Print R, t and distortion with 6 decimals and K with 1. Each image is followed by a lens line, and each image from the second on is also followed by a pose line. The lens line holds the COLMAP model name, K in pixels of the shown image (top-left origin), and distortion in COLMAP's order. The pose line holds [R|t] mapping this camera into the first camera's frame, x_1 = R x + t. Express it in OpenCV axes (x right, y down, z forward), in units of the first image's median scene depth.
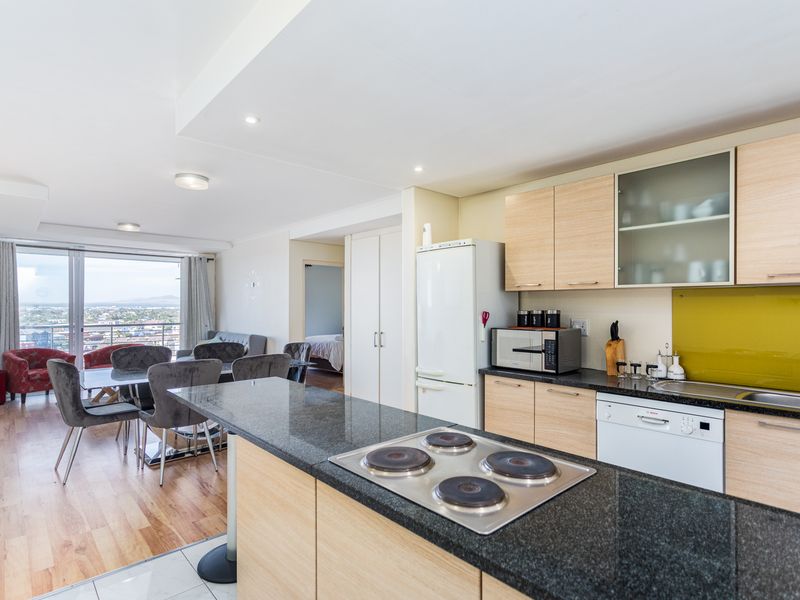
lens RADIAL K [[447.7, 0, 421.2], [0, 447.7, 313.6], [0, 0, 1]] dist [0.006343, 0.000987]
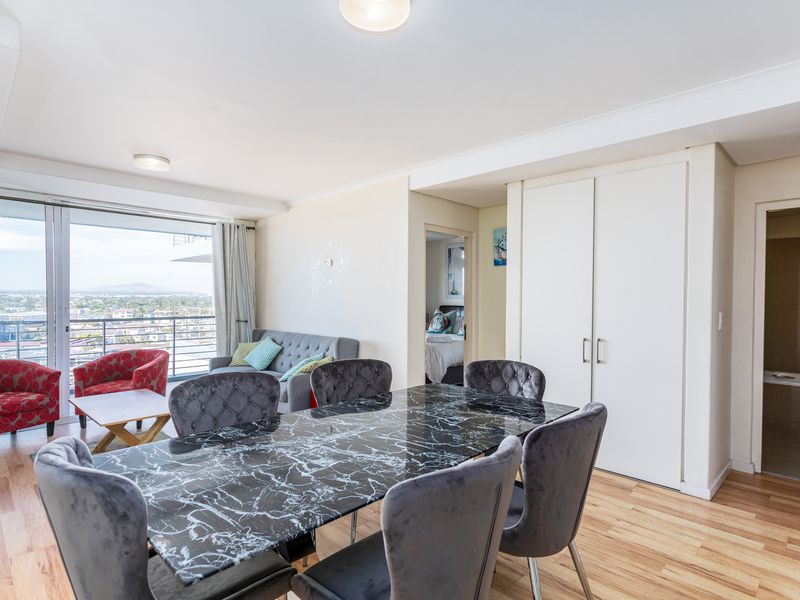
lens RADIAL K [[447.7, 0, 430.3], [0, 447.7, 308.0], [0, 0, 1]] dist [0.006343, 0.000987]
pose [[0.997915, 0.009015, 0.063914, -0.296592], [-0.009489, 0.999930, 0.007120, -0.001497], [-0.063846, -0.007712, 0.997930, 0.347455]]
